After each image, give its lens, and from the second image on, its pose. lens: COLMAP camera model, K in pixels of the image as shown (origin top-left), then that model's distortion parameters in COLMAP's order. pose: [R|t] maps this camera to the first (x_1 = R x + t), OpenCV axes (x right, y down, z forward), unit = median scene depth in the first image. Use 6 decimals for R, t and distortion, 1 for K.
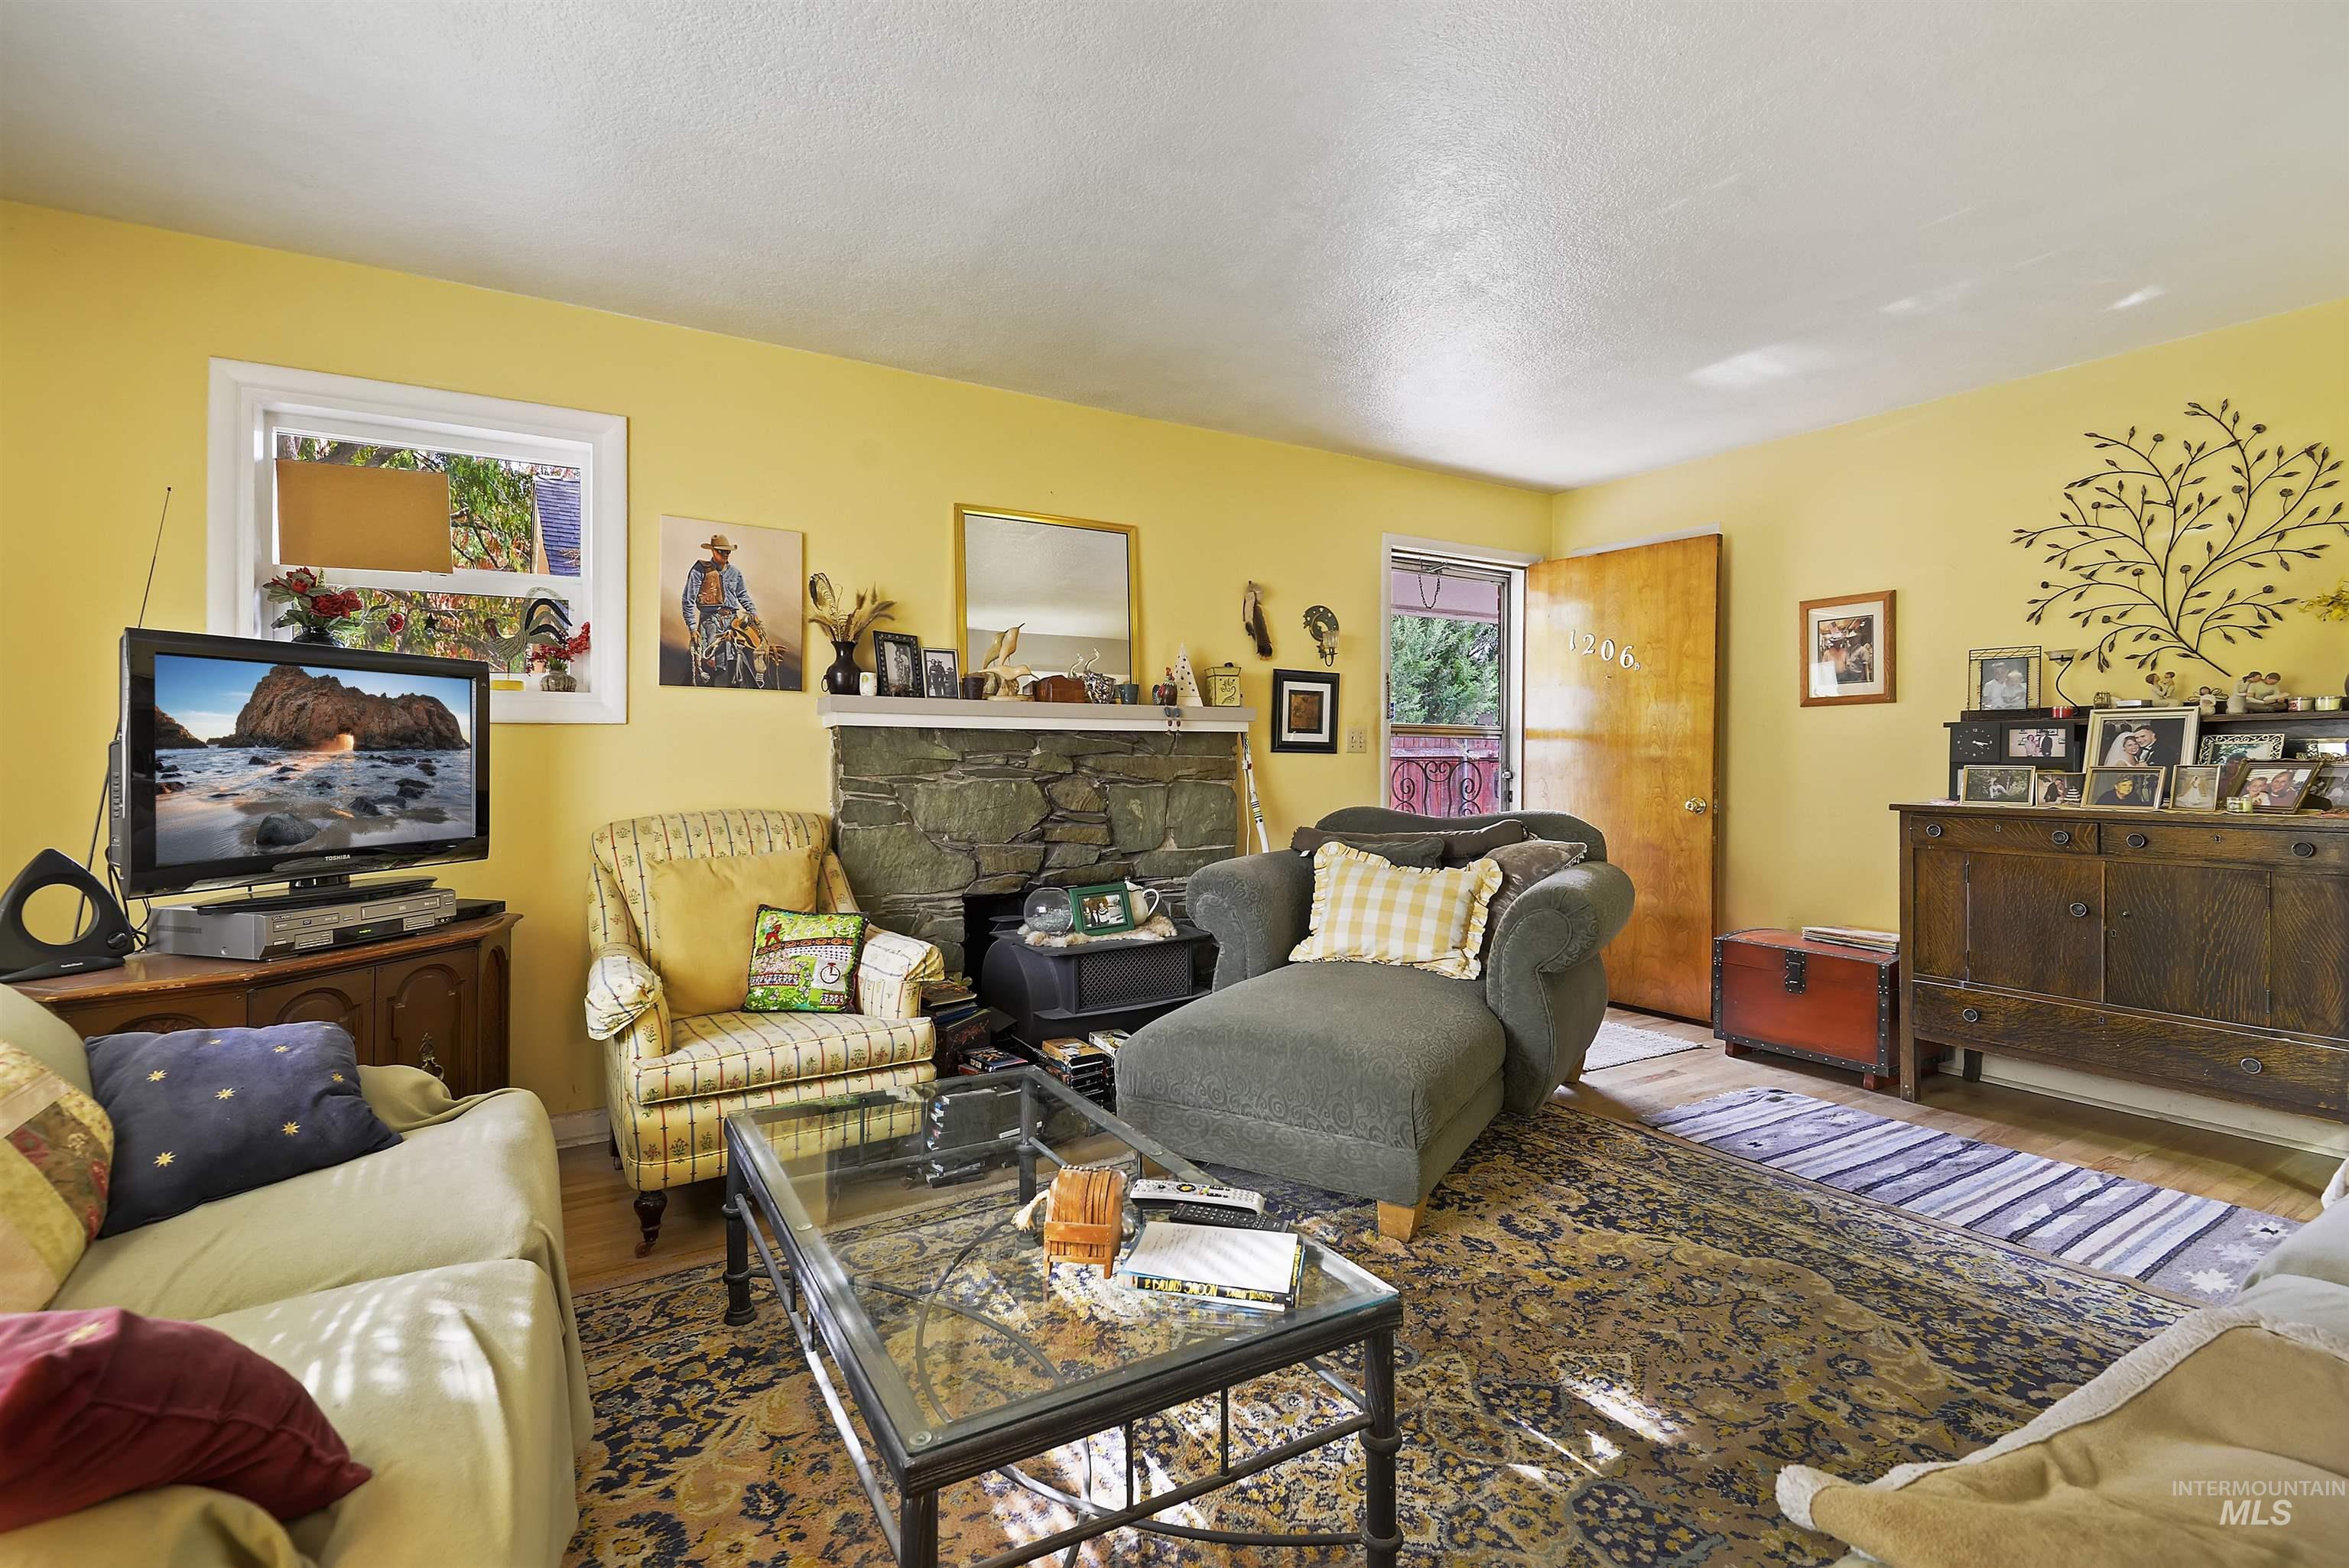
lens RADIAL K [[1093.6, 0, 1182.6], [0, 1093.6, 773.7], [0, 0, 1]] dist [0.014328, -0.008788]
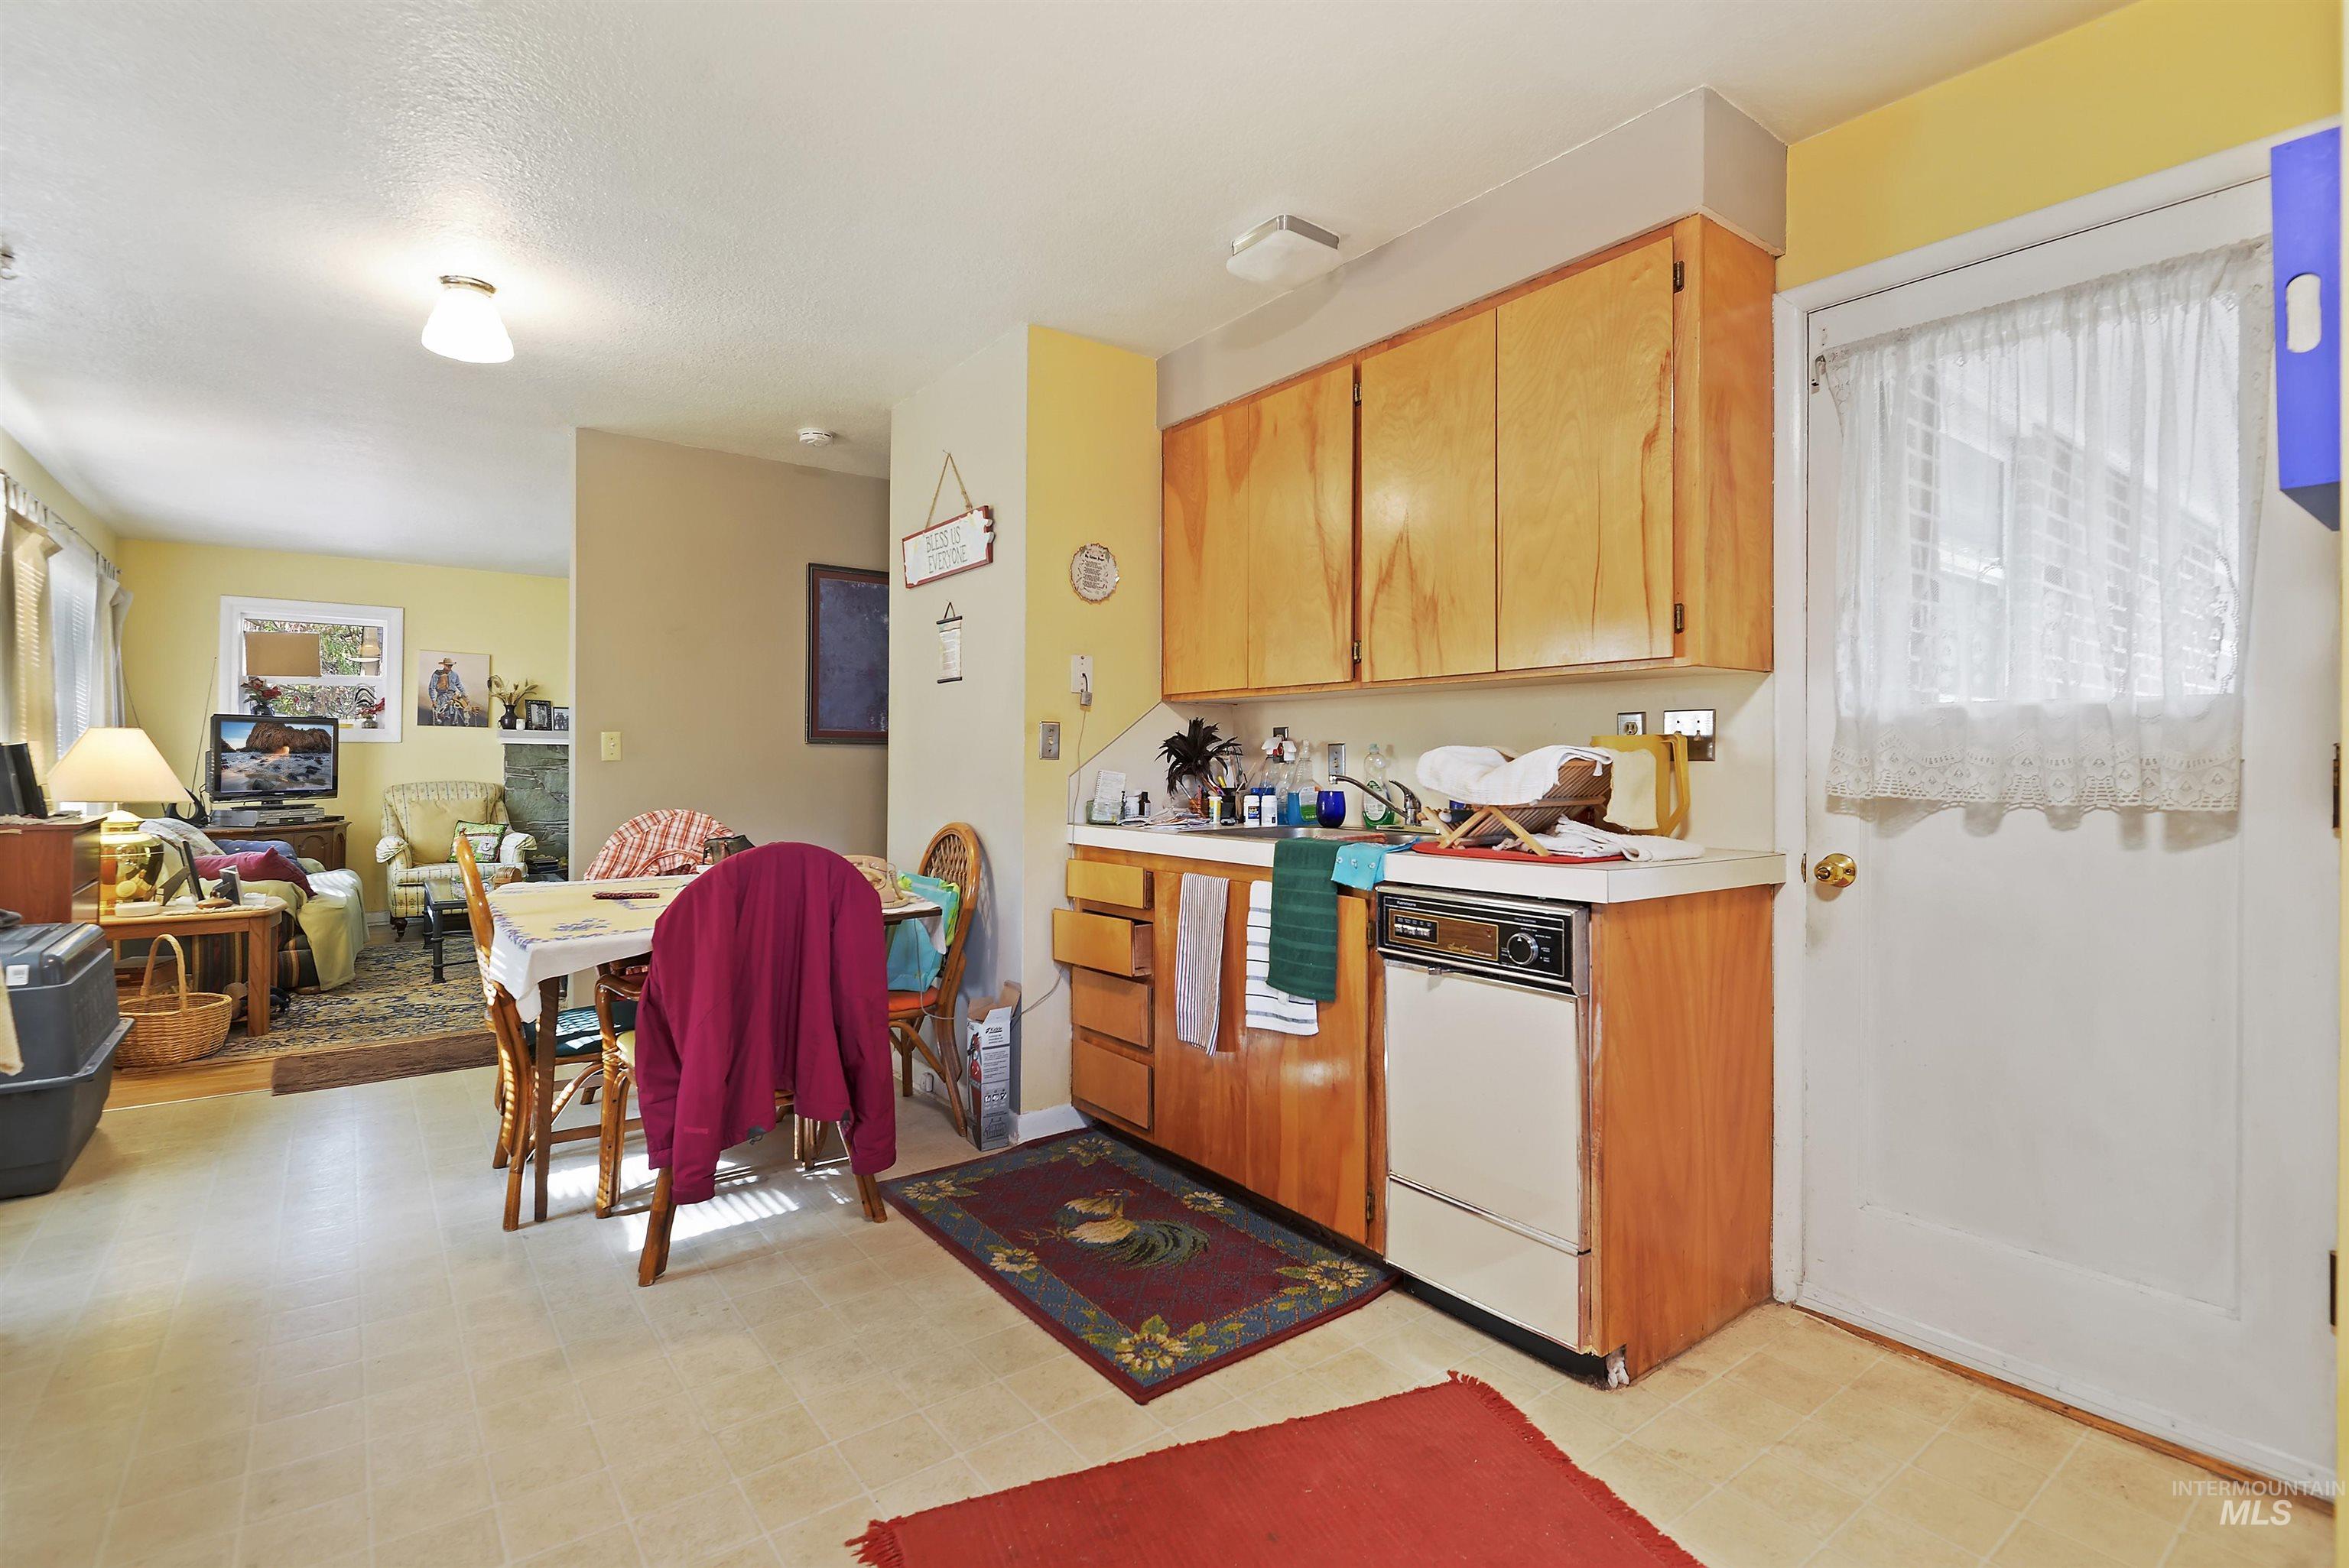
lens RADIAL K [[1093.6, 0, 1150.8], [0, 1093.6, 764.7], [0, 0, 1]] dist [0.014328, -0.008788]
pose [[0.996511, 0.001677, 0.083440, 0.822818], [-0.000431, 0.999888, -0.014951, 0.032321], [-0.083455, 0.014862, 0.996401, -1.351777]]
